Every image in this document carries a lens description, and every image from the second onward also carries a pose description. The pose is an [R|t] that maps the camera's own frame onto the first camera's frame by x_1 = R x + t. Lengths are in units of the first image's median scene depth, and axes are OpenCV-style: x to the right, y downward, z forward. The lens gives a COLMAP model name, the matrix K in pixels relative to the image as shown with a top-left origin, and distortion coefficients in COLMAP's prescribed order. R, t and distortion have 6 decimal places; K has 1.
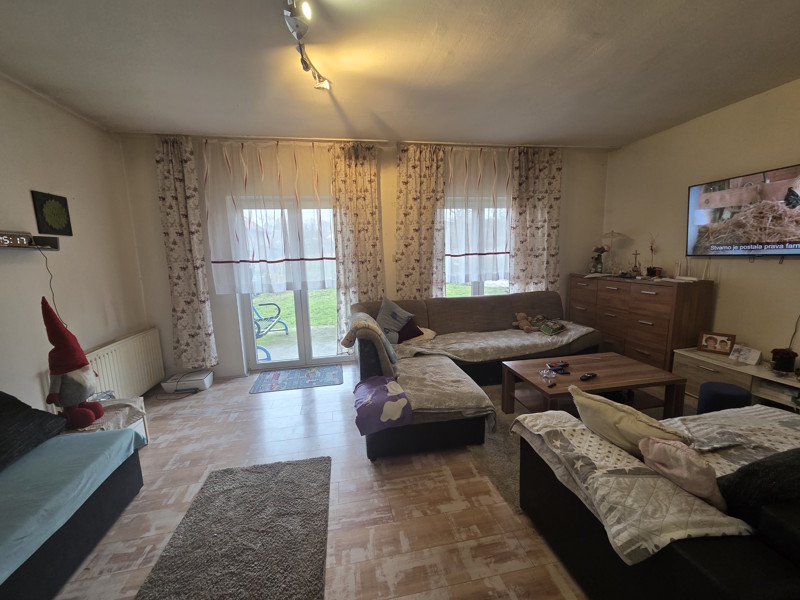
lens RADIAL K [[326.0, 0, 400.5], [0, 326.0, 299.5], [0, 0, 1]] dist [0.000389, -0.000096]
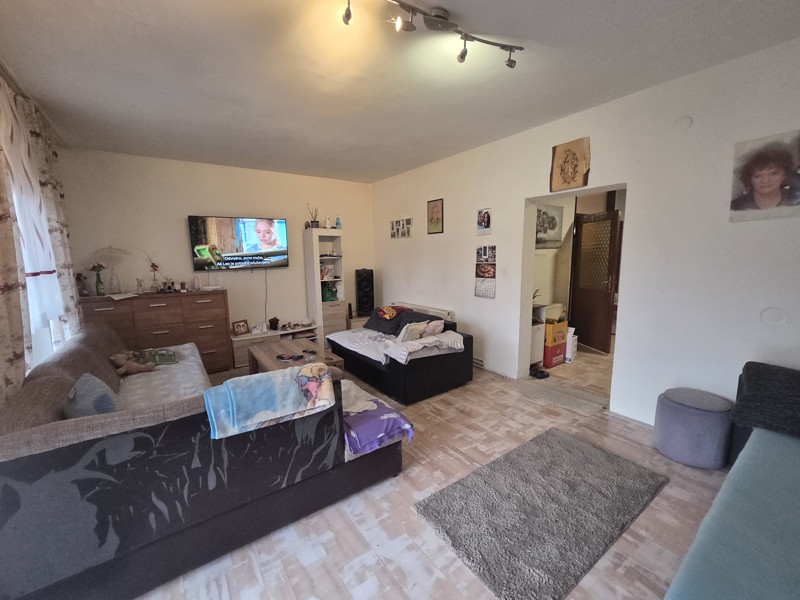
lens RADIAL K [[326.0, 0, 400.6], [0, 326.0, 302.2], [0, 0, 1]] dist [0.000389, -0.000096]
pose [[-0.414267, -0.093723, 0.905317, -1.014617], [0.167144, 0.969933, 0.176896, -0.181516], [-0.894676, 0.224600, -0.386147, 1.388410]]
